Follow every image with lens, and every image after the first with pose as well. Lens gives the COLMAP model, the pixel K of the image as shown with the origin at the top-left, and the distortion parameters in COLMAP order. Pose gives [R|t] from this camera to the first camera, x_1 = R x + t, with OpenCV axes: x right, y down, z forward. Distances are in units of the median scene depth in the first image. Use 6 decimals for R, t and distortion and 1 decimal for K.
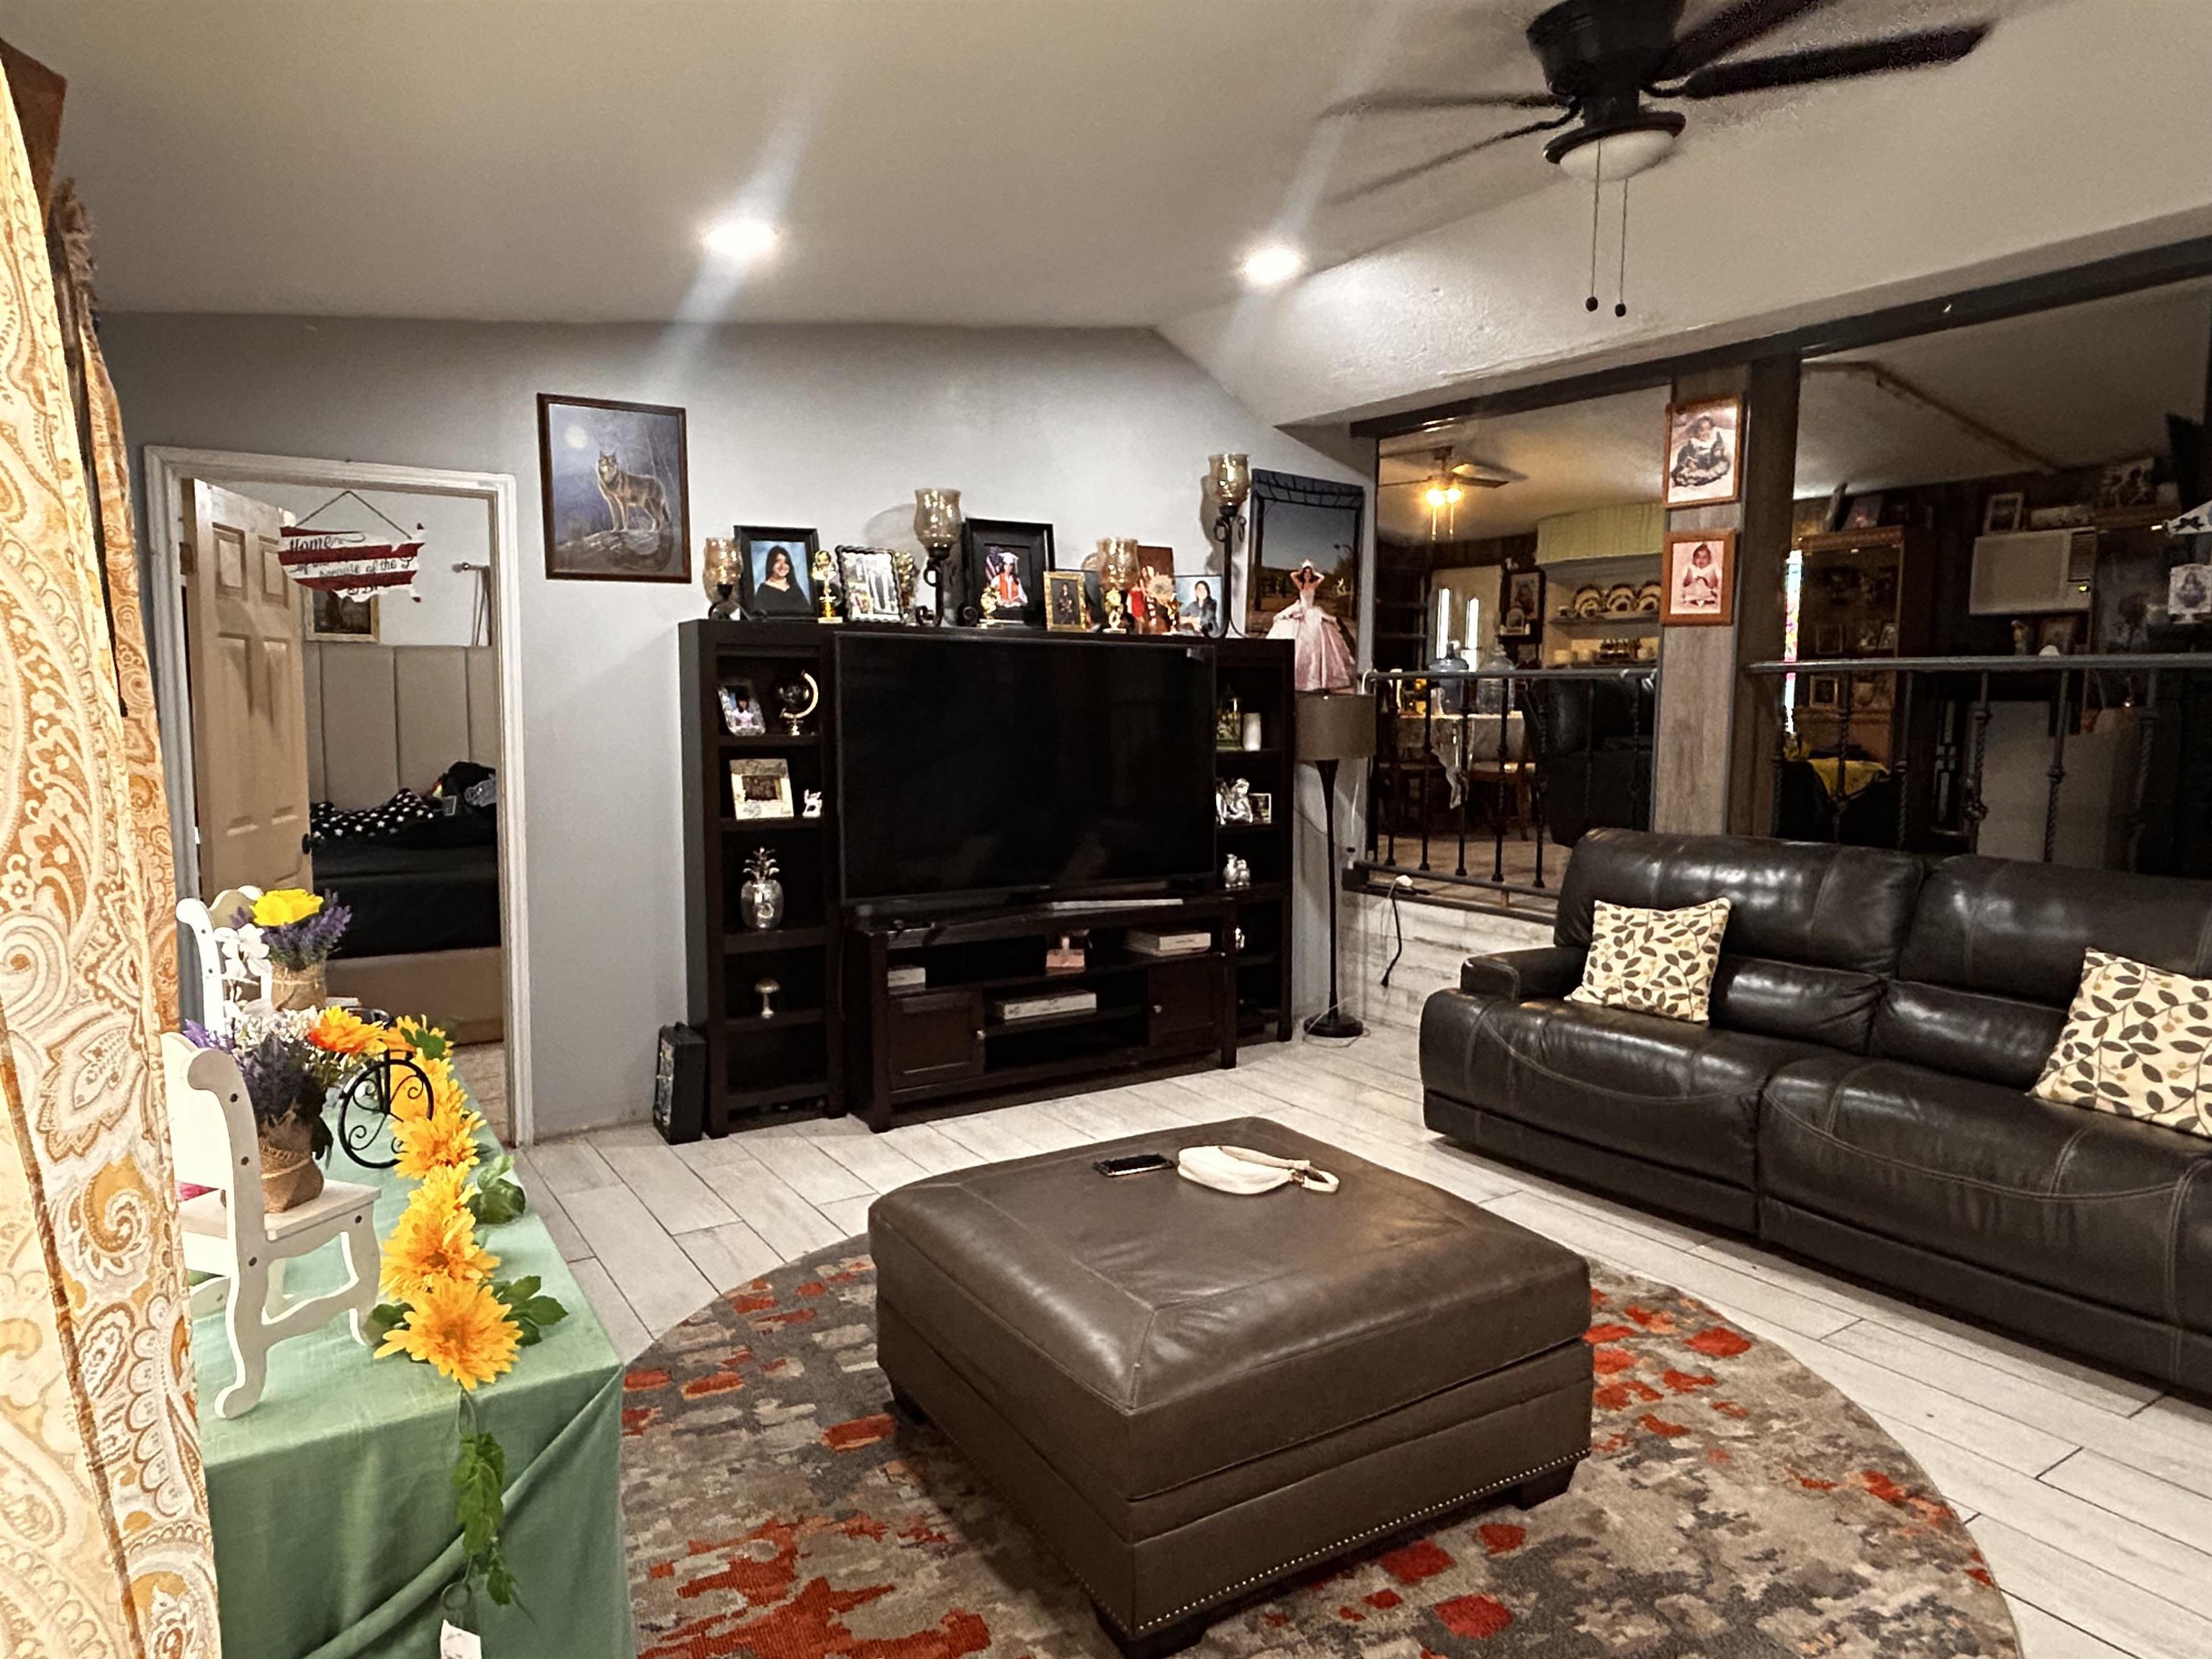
lens RADIAL K [[1367.5, 0, 1104.7], [0, 1367.5, 831.9], [0, 0, 1]] dist [0.001692, -0.005604]
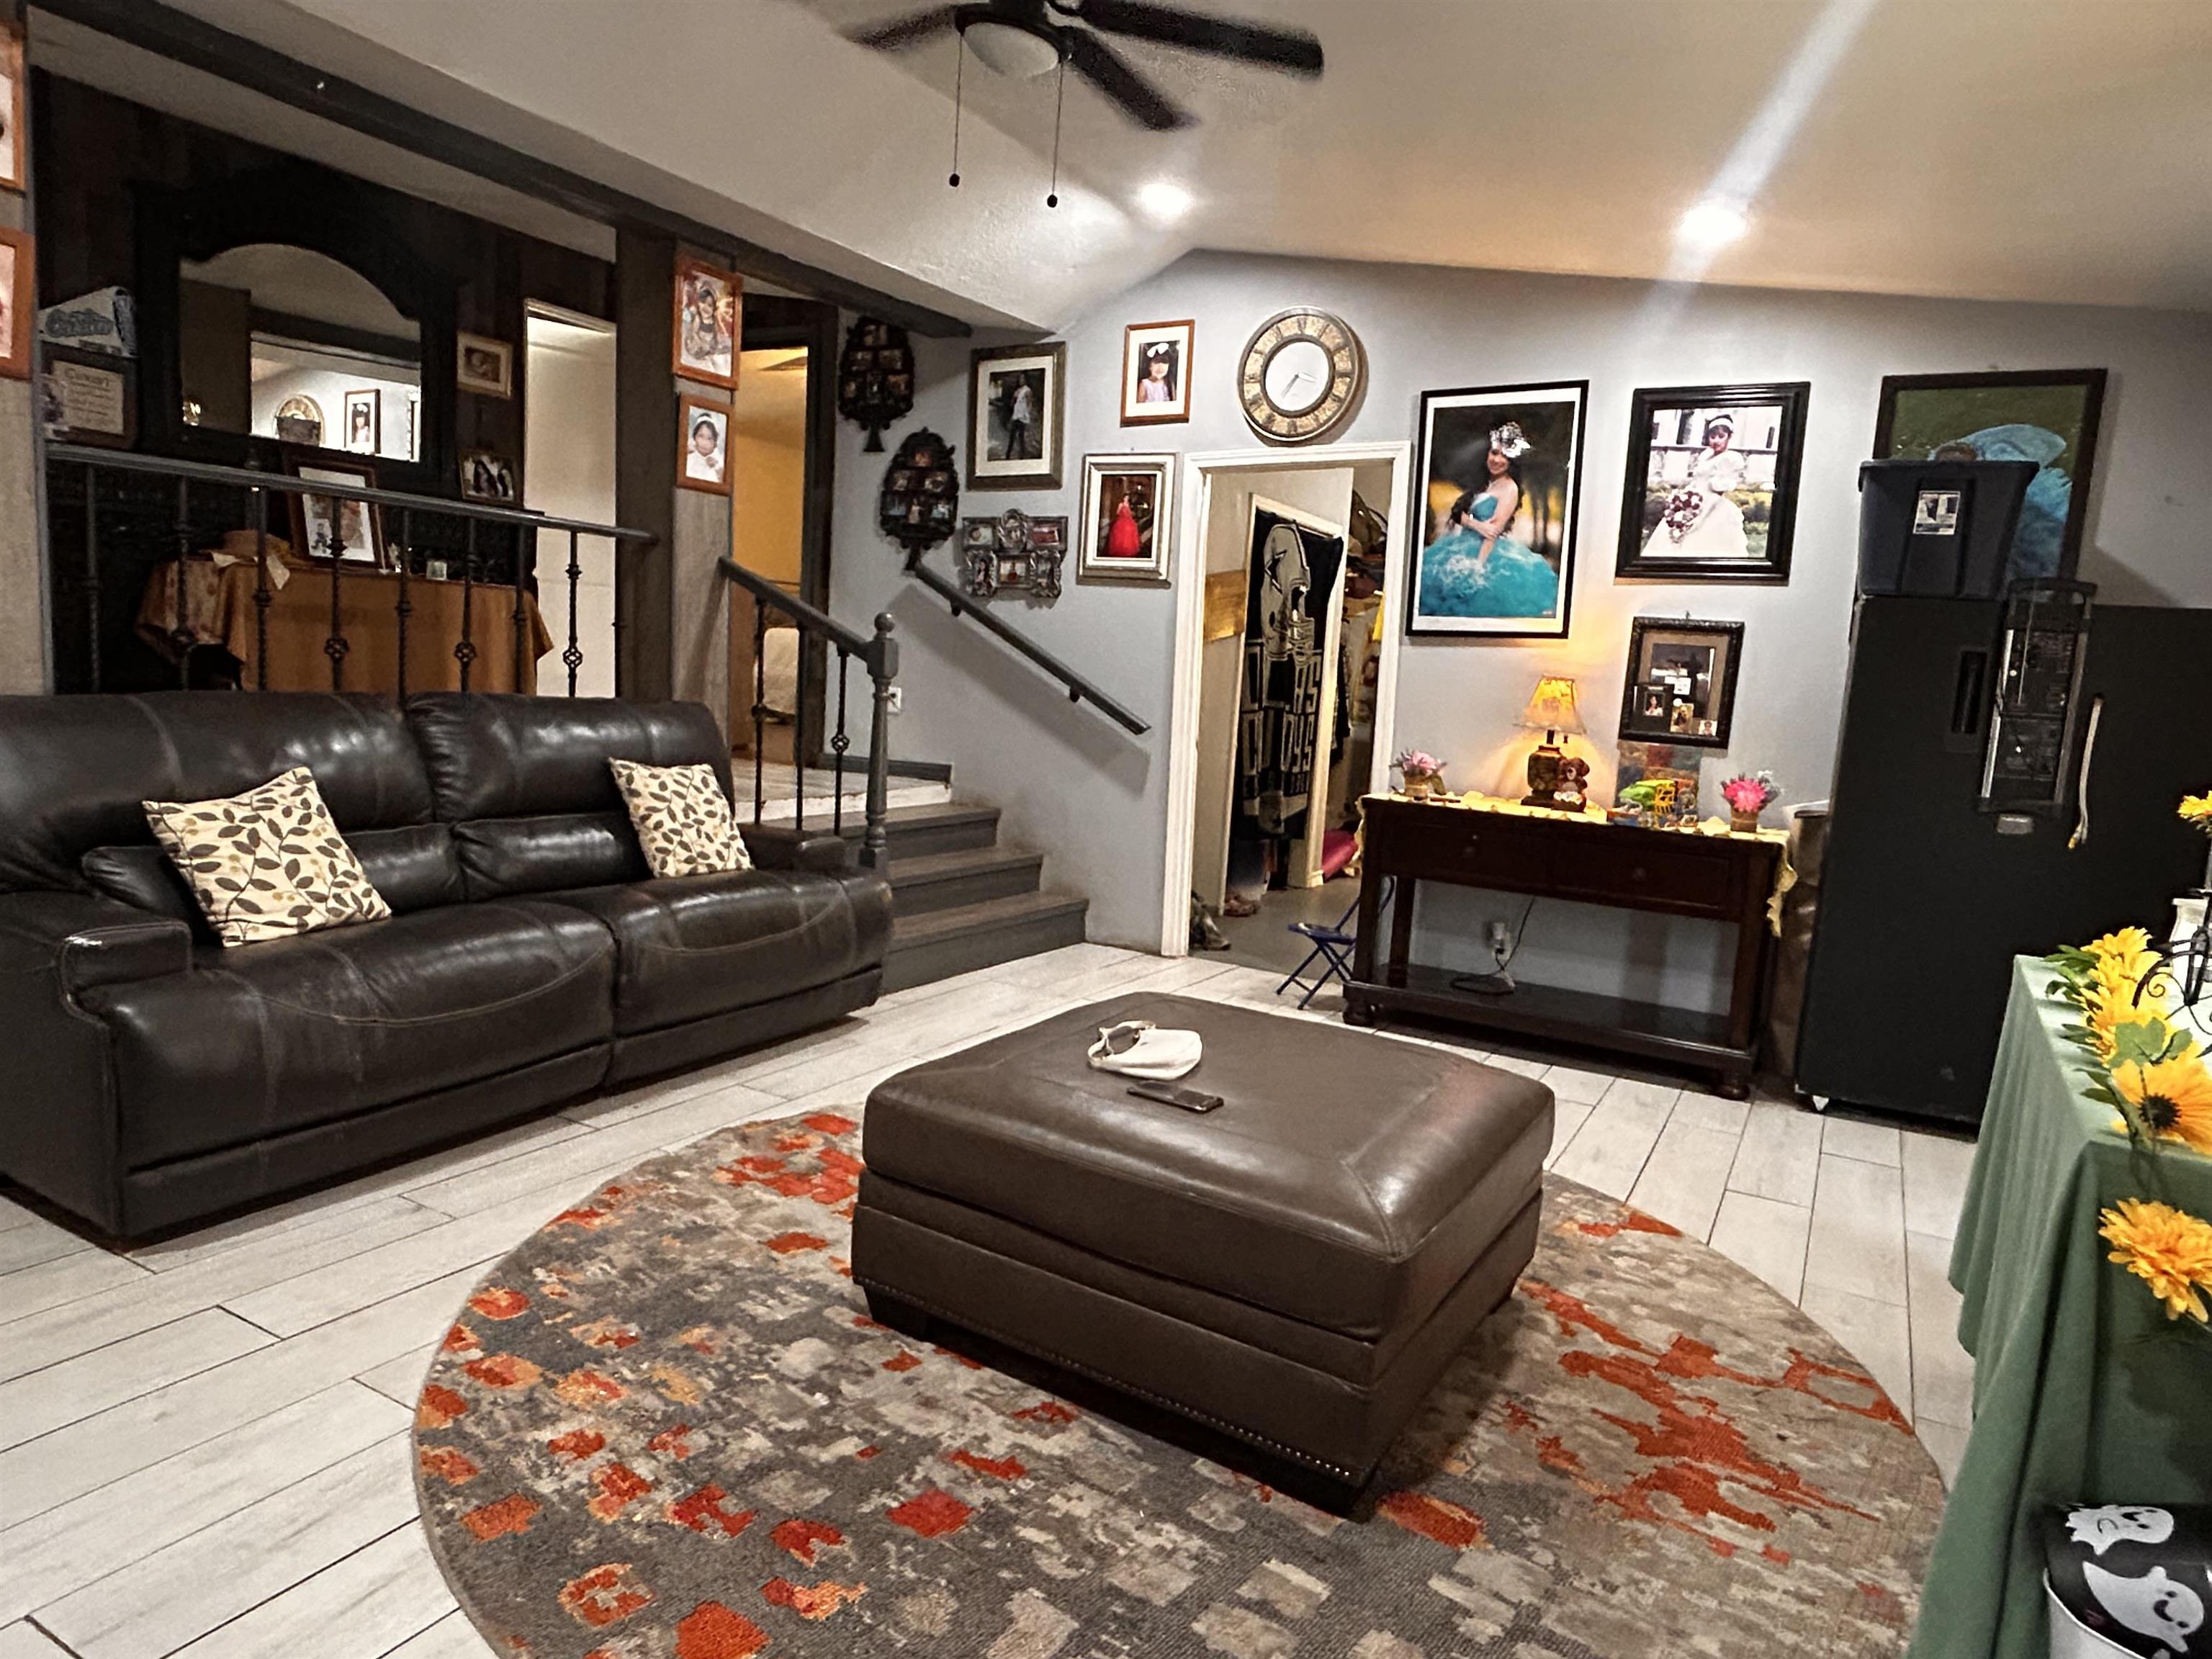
lens RADIAL K [[1367.5, 0, 1095.3], [0, 1367.5, 827.8], [0, 0, 1]] dist [0.001692, -0.005604]
pose [[-0.449382, -0.142163, 0.881955, -0.420050], [0.019964, 0.985412, 0.169012, -0.038276], [-0.893117, 0.093558, -0.439988, 0.872702]]
